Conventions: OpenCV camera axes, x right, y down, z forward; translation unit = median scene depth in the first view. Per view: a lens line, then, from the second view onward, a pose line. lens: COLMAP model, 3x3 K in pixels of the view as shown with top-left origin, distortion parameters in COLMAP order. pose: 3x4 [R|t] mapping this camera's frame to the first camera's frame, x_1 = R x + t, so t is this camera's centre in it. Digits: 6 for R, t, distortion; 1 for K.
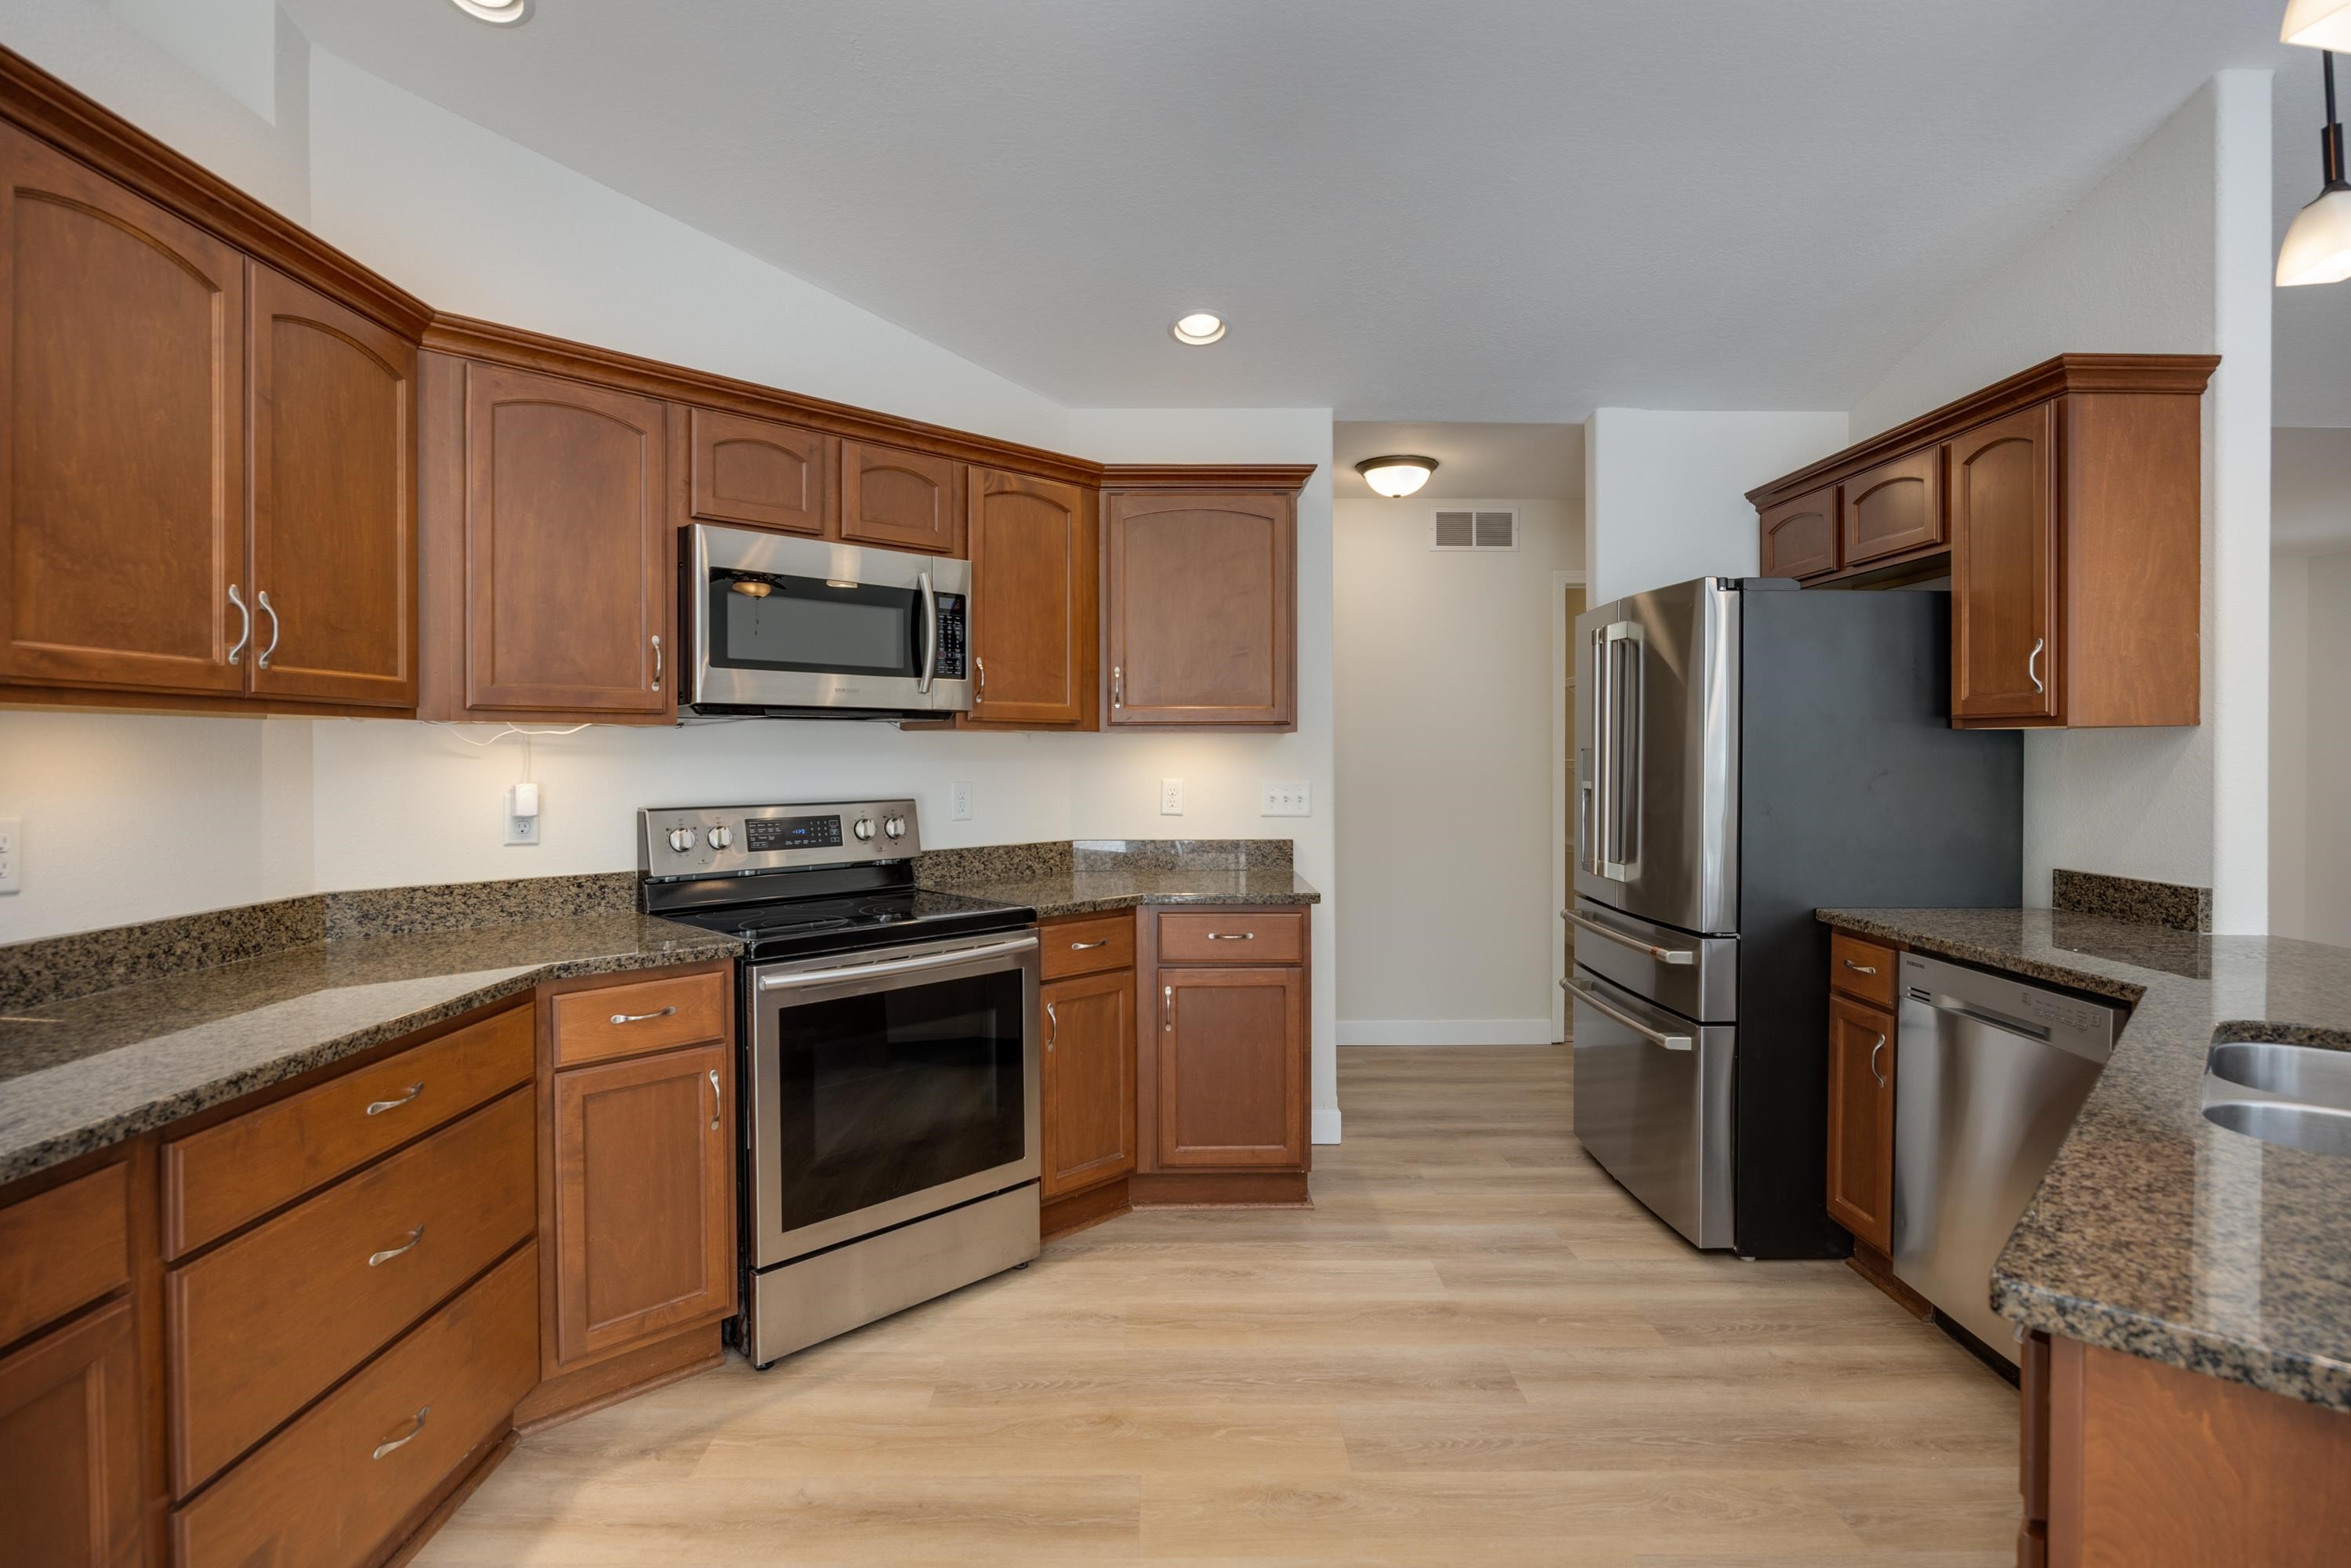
lens RADIAL K [[1216.5, 0, 1224.2], [0, 1216.5, 770.4], [0, 0, 1]] dist [-0.005900, -0.001134]
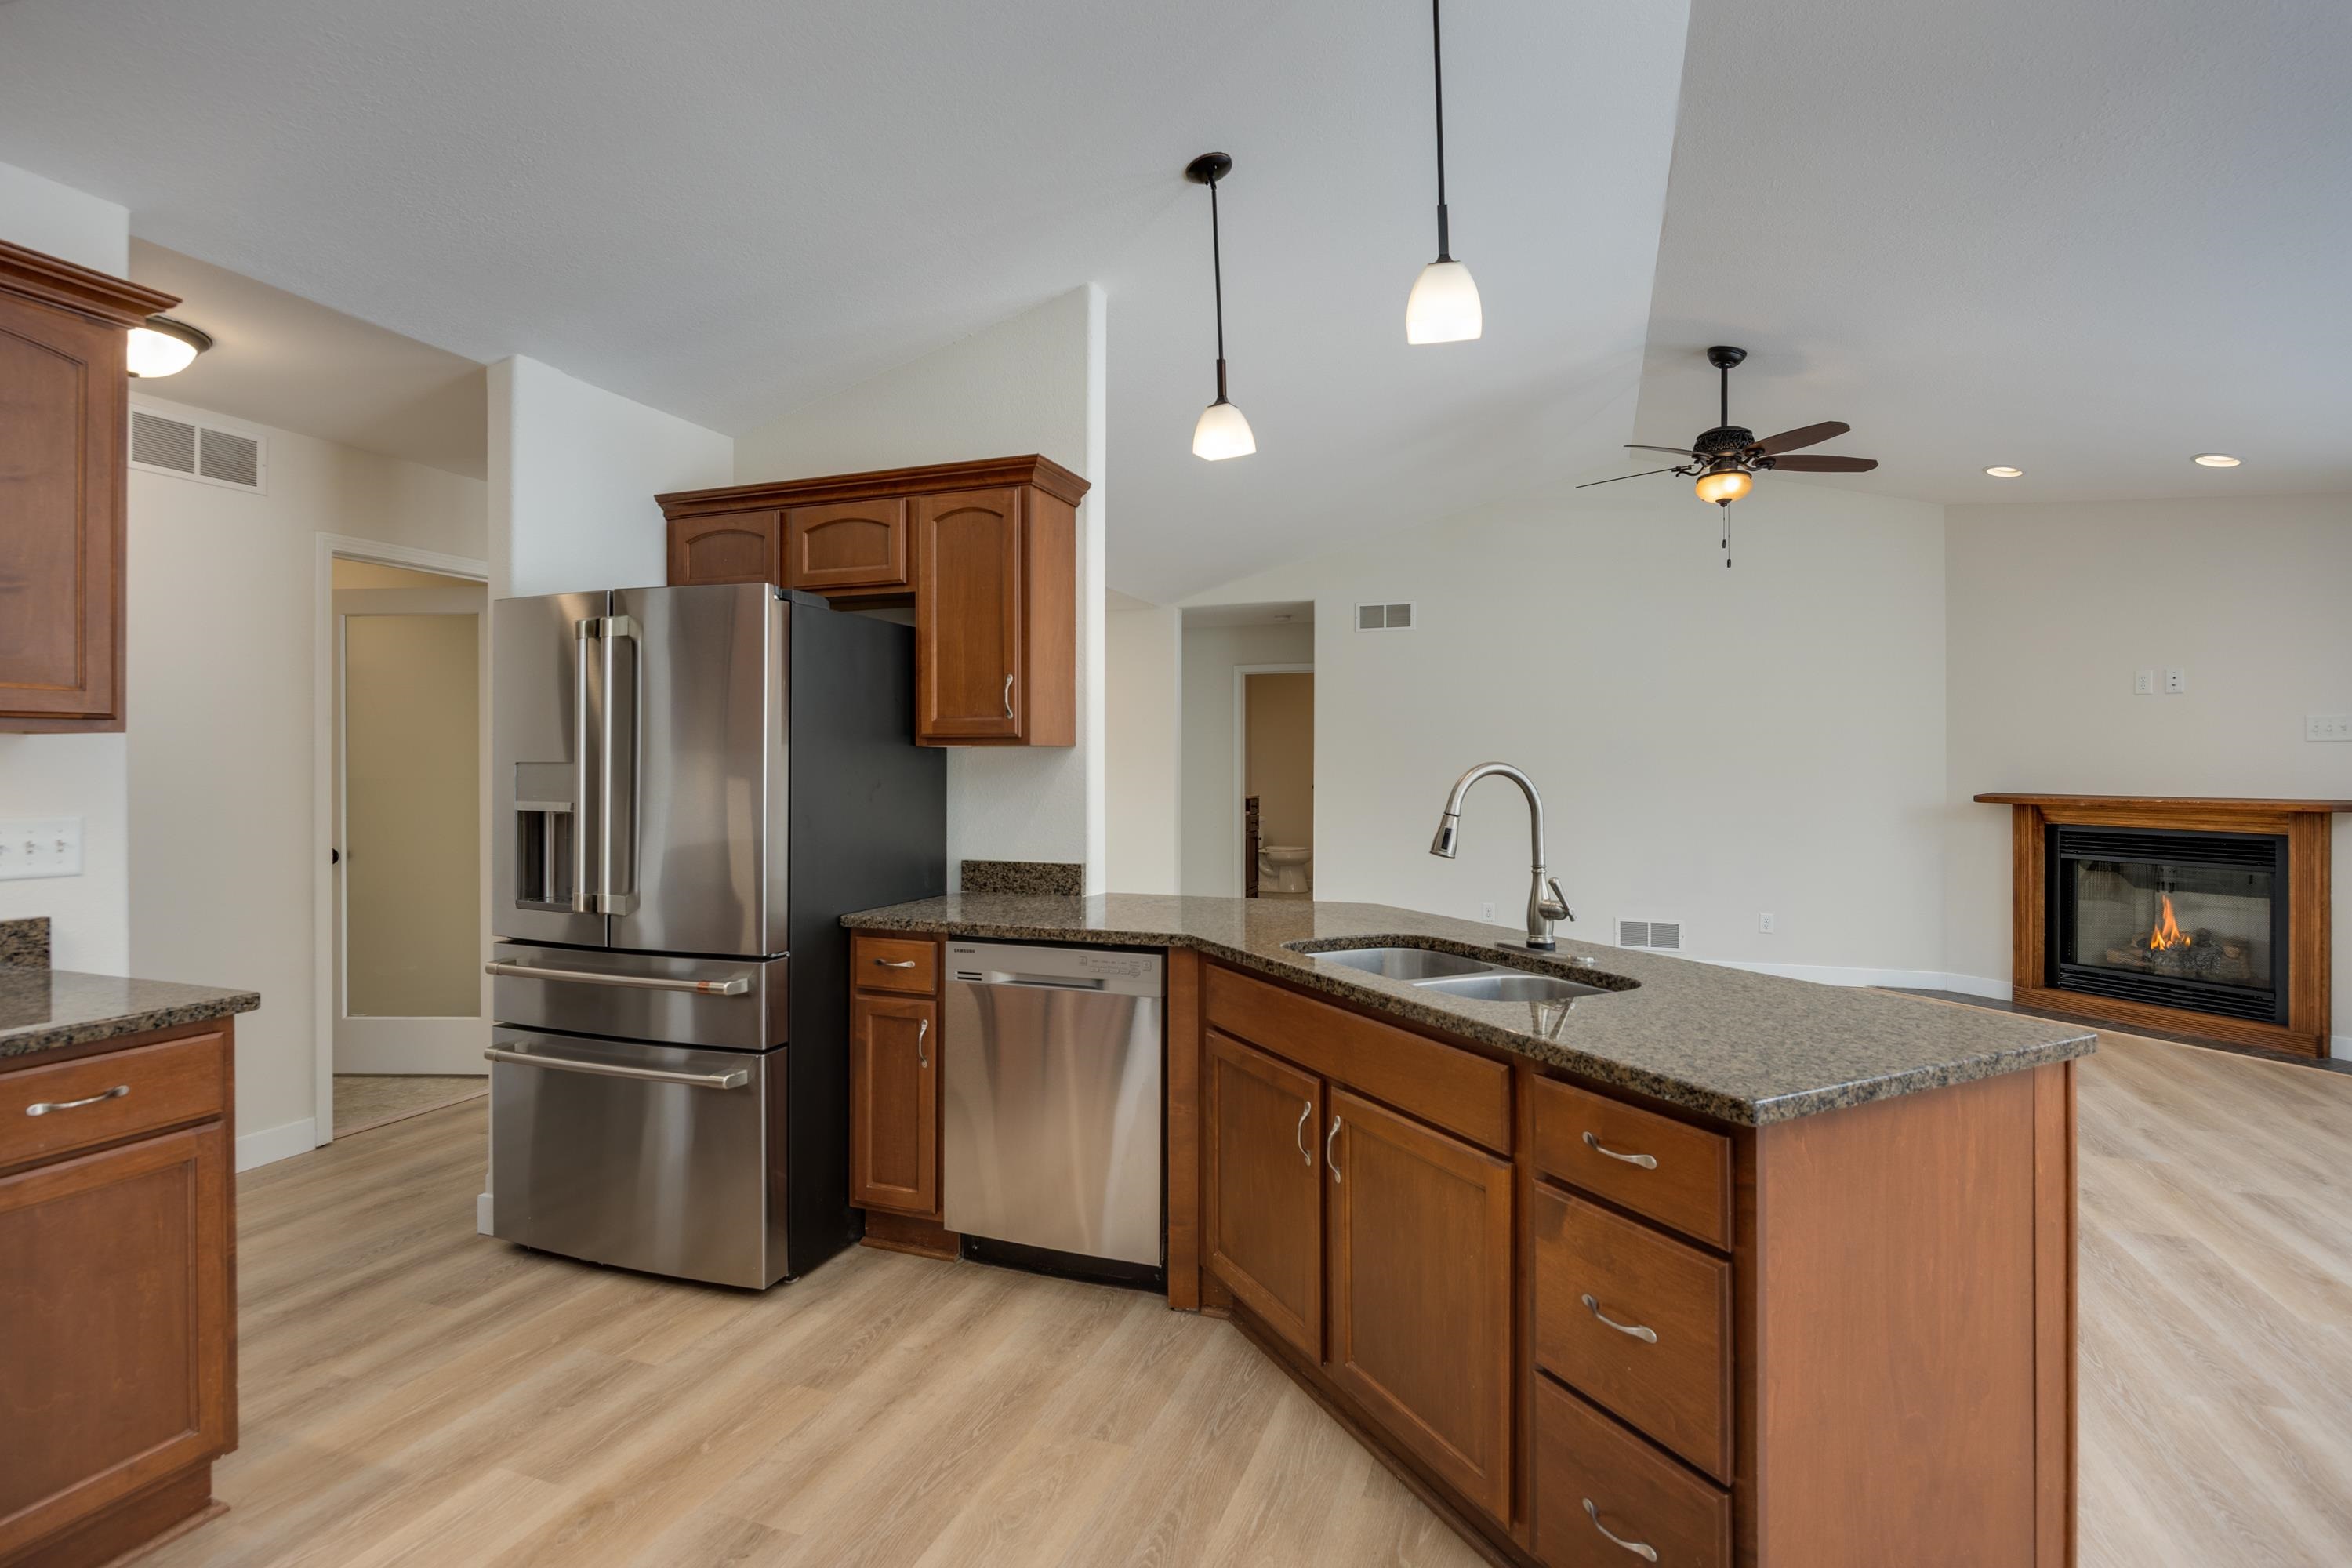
lens RADIAL K [[1110.9, 0, 1211.9], [0, 1110.9, 768.0], [0, 0, 1]] dist [-0.013542, -0.000236]
pose [[0.351316, -0.001992, 0.936255, -0.302169], [0.015544, 0.999872, -0.003705, -0.004698], [-0.936128, 0.015855, 0.351302, 0.376026]]
